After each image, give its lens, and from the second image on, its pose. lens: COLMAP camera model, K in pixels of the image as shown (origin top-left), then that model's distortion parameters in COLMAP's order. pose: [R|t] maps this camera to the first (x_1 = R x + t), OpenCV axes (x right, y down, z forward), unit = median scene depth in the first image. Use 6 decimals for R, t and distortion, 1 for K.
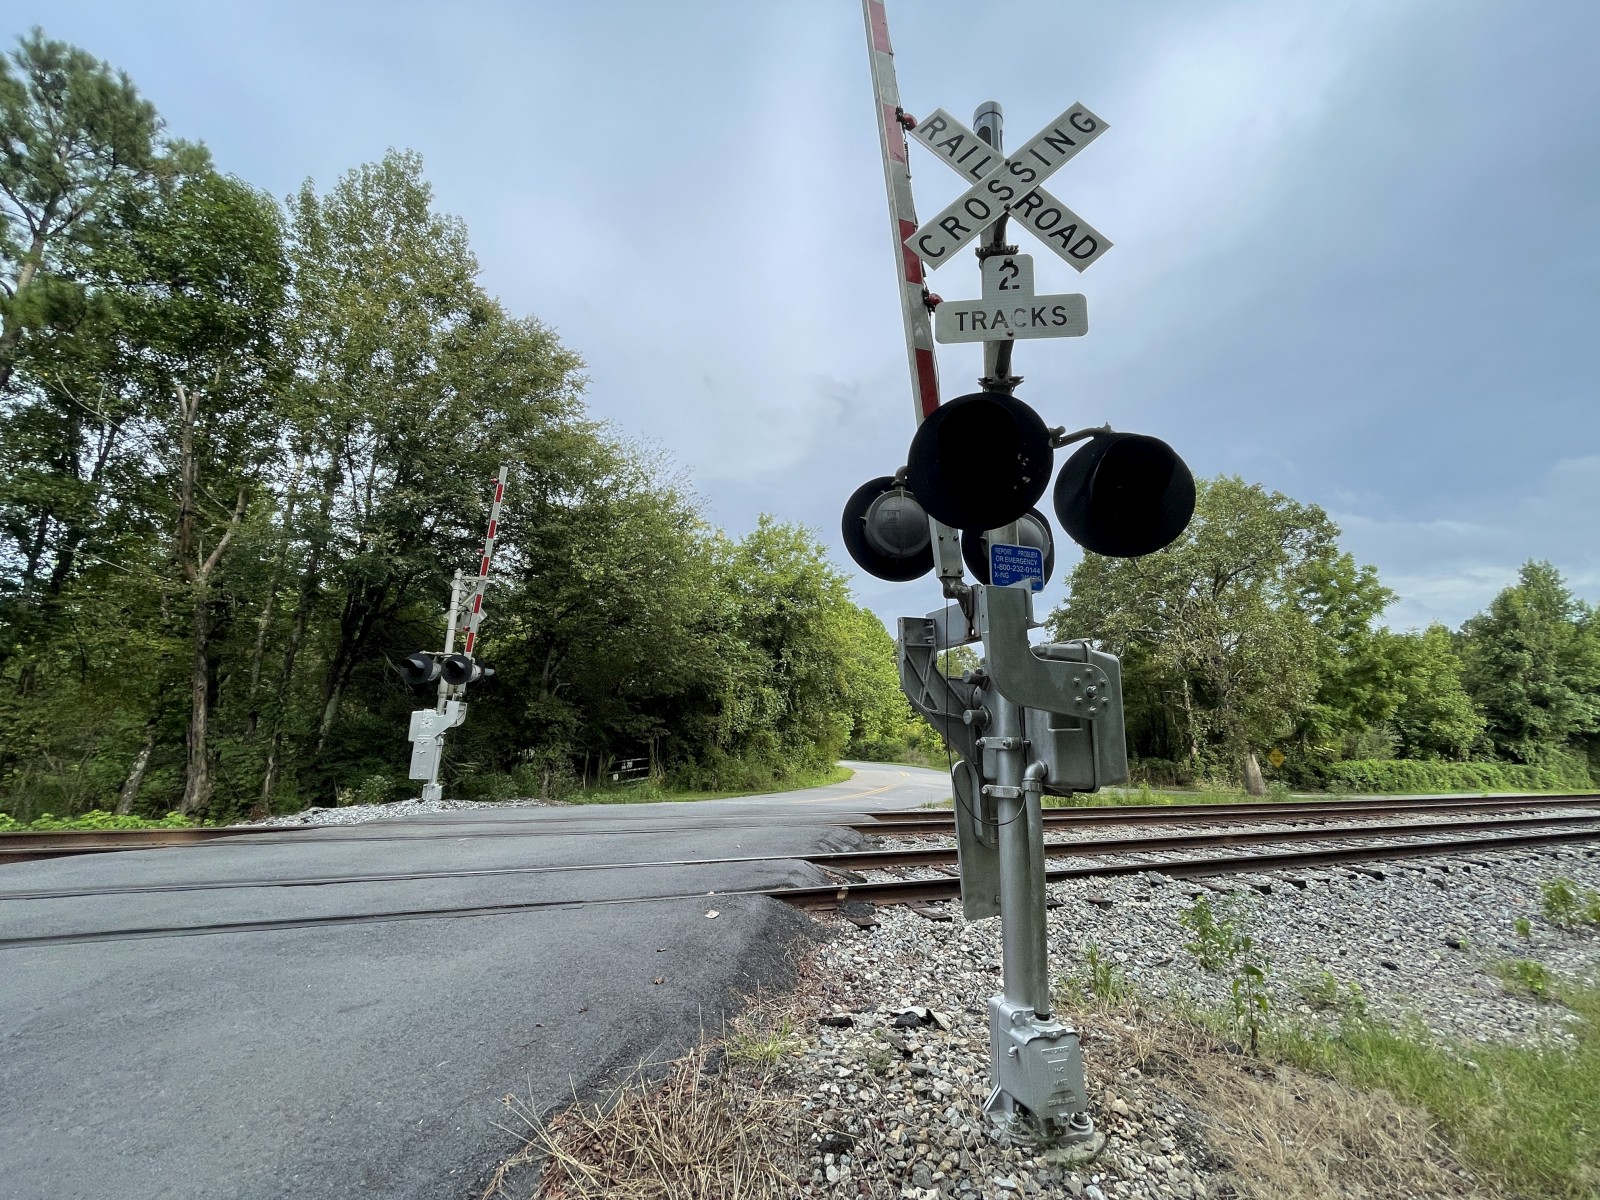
lens RADIAL K [[646.3, 0, 804.2], [0, 646.3, 598.1], [0, 0, 1]] dist [-0.000776, -0.000399]
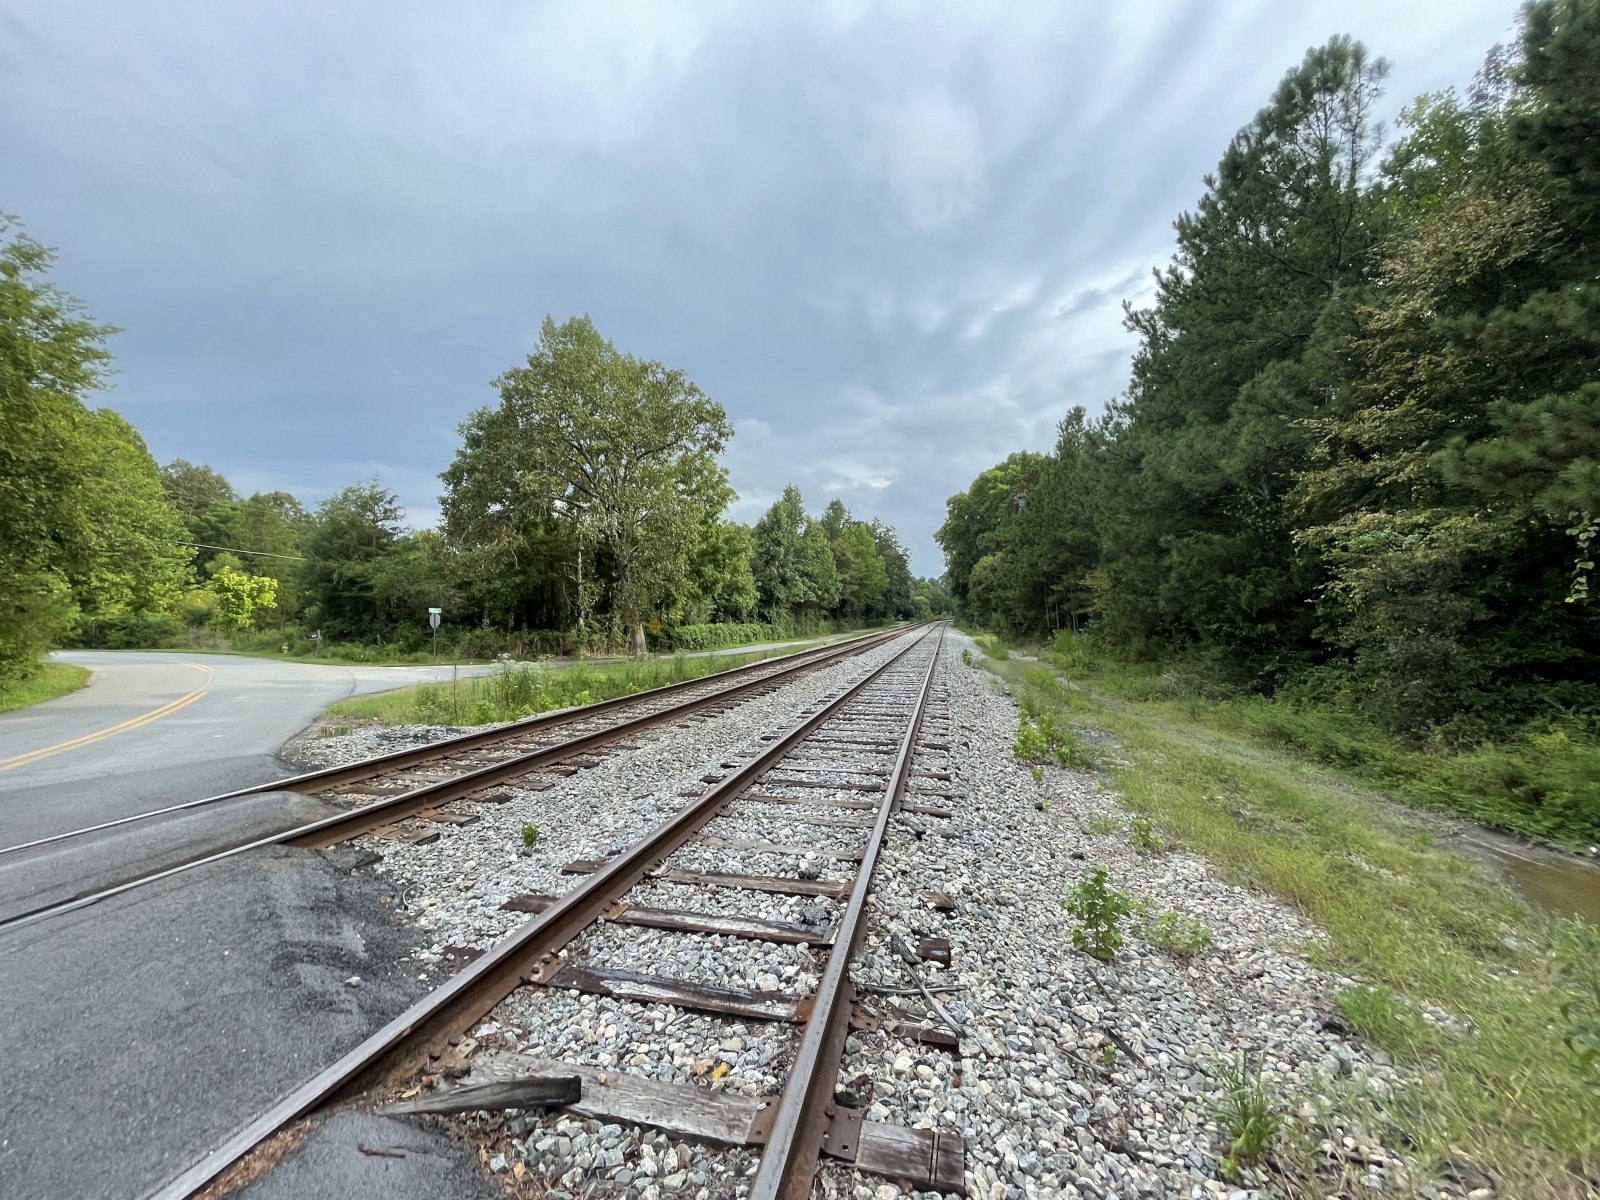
lens RADIAL K [[649.8, 0, 802.4], [0, 649.8, 595.2], [0, 0, 1]] dist [0.000447, 0.000013]
pose [[0.592859, 0.004741, 0.805292, -0.016486], [-0.160994, 0.980494, 0.112752, 0.020172], [-0.789049, -0.196493, 0.582058, 0.114687]]
